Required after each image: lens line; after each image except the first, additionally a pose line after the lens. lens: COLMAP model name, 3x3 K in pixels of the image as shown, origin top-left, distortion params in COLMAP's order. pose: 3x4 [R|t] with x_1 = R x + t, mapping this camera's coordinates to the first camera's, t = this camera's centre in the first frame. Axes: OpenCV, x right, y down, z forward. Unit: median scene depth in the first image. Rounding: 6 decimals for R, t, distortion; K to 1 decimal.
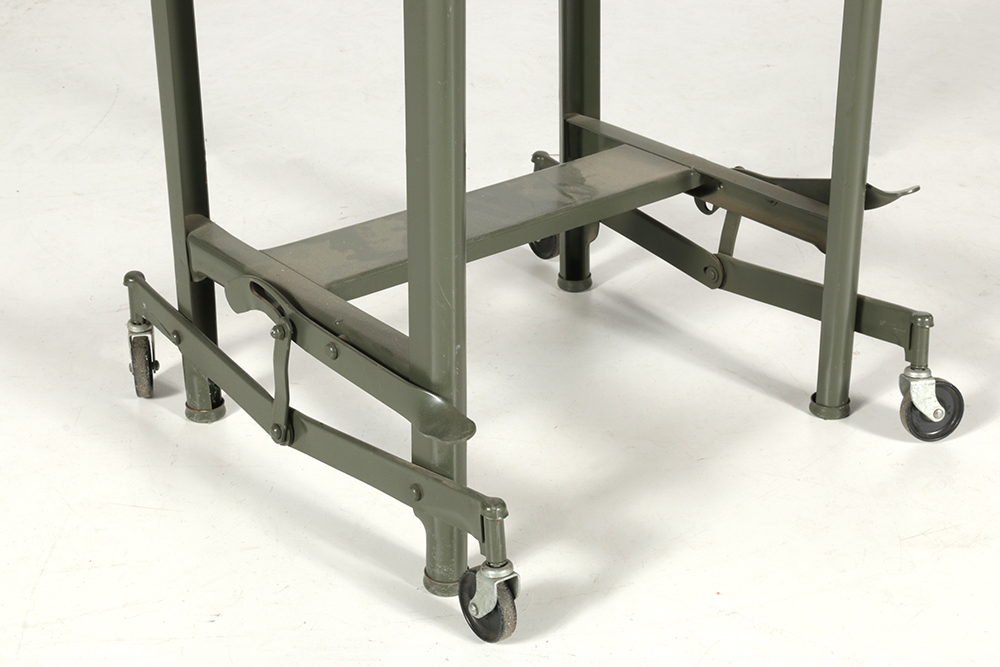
lens RADIAL K [[1736.2, 0, 500.0], [0, 1736.2, 333.5], [0, 0, 1]] dist [0.014105, 0.034202]
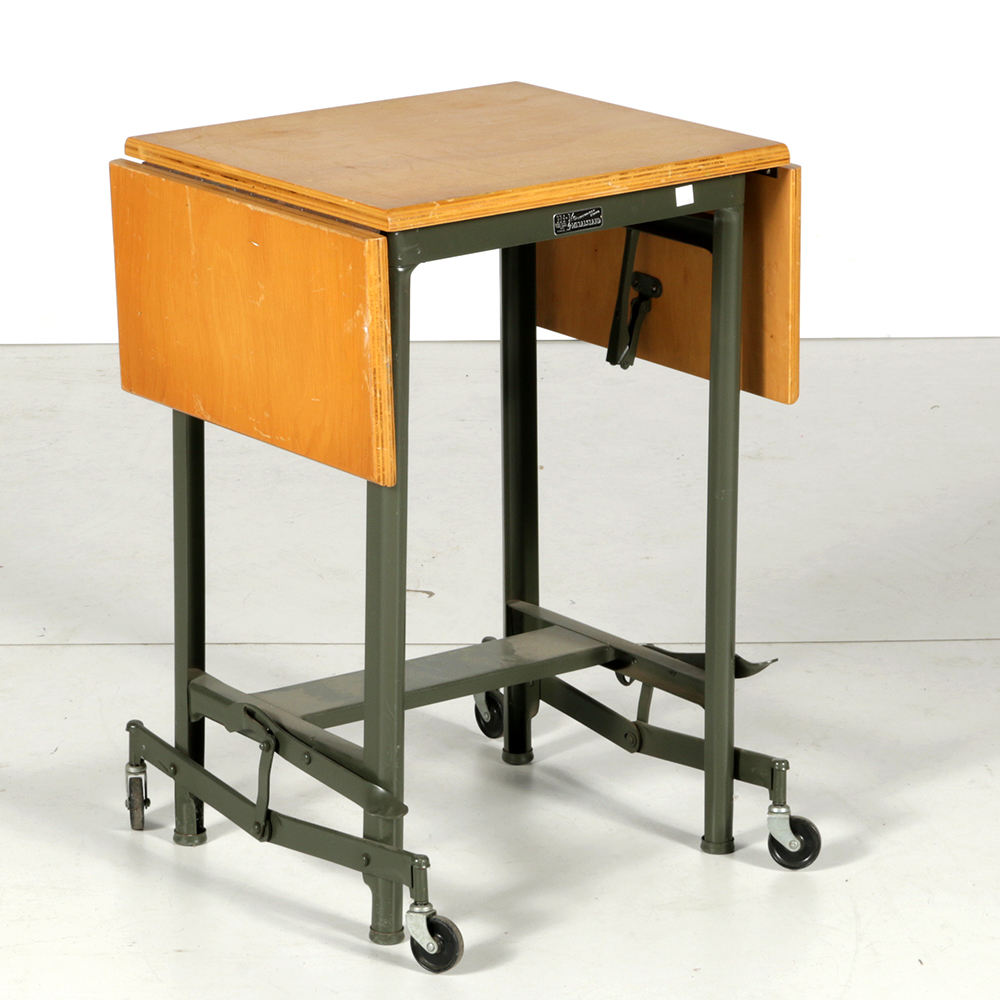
lens RADIAL K [[4522.8, 0, 440.5], [0, 4522.8, 499.6], [0, 0, 1]] dist [0.019783, 2.925286]
pose [[0.999044, 0.018559, -0.039582, 0.123461], [-0.025193, 0.984364, -0.174337, 0.364880], [0.035728, 0.175167, 0.983890, -2.151231]]
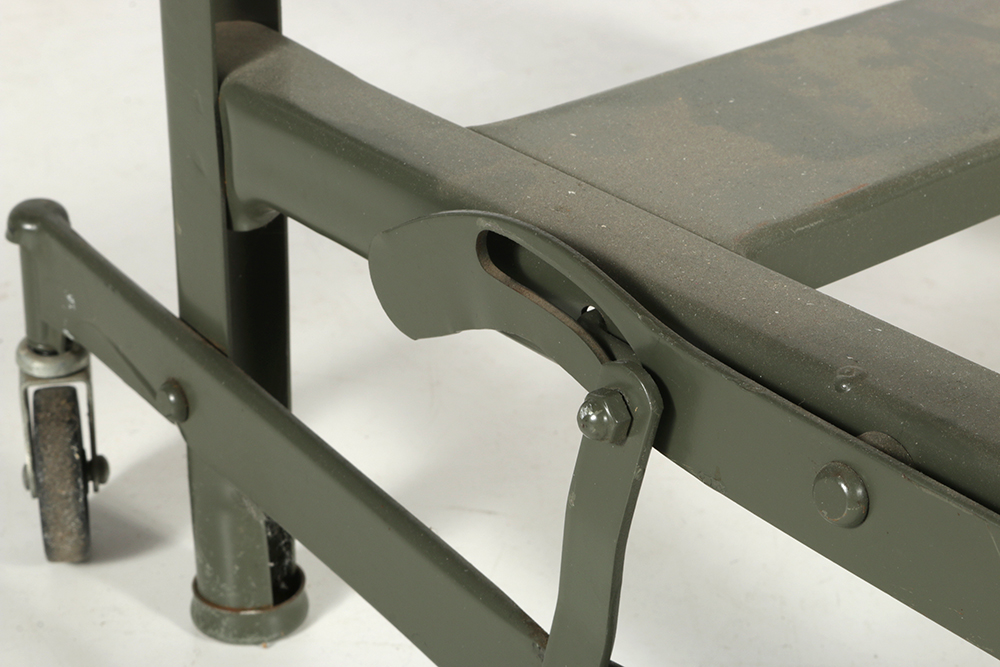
lens RADIAL K [[2401.1, 0, 500.0], [0, 2401.1, 333.5], [0, 0, 1]] dist [-0.005434, 0.214115]
pose [[0.999823, -0.006232, 0.017774, -0.133140], [0.005901, 0.999810, 0.018588, -0.018439], [-0.017886, -0.018480, 0.999669, 0.546700]]
